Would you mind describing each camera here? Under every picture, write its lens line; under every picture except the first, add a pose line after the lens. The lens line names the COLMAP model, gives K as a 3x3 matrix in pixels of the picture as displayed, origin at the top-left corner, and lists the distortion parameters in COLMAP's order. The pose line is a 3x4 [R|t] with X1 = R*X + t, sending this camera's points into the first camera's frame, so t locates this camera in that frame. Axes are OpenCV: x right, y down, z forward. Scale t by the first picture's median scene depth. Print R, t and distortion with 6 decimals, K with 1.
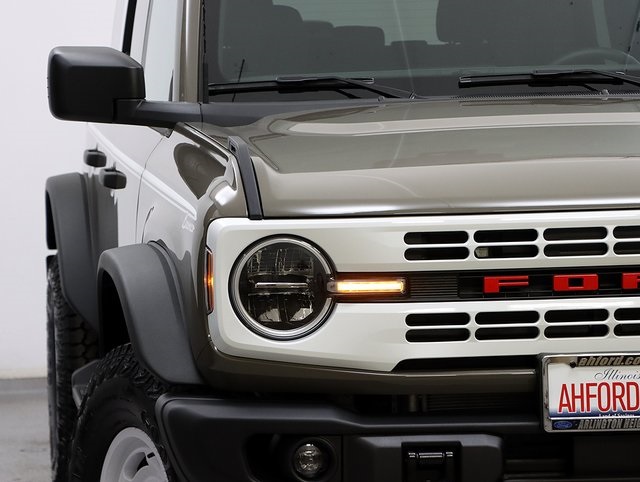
lens RADIAL K [[2165.1, 0, 320.0], [0, 2165.1, 241.0], [0, 0, 1]] dist [0.455082, -0.770667]
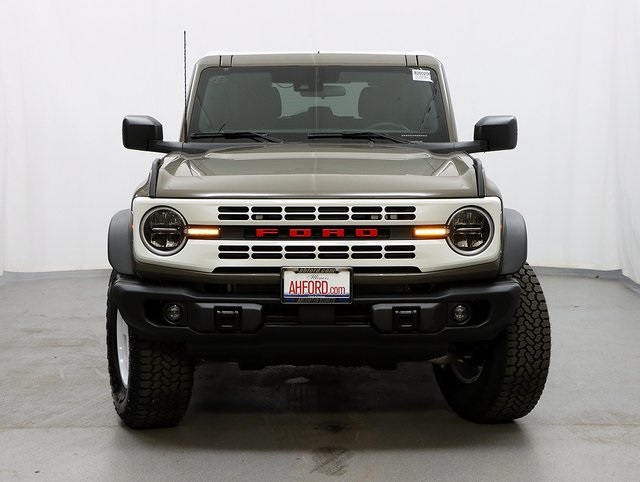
lens RADIAL K [[1010.3, 0, 320.0], [0, 1010.3, 241.0], [0, 0, 1]] dist [0.085719, 0.072431]
pose [[0.996230, 0.032541, -0.080421, 0.214662], [-0.029959, 0.999002, 0.033119, -0.005905], [0.081418, -0.030585, 0.996211, 0.032876]]
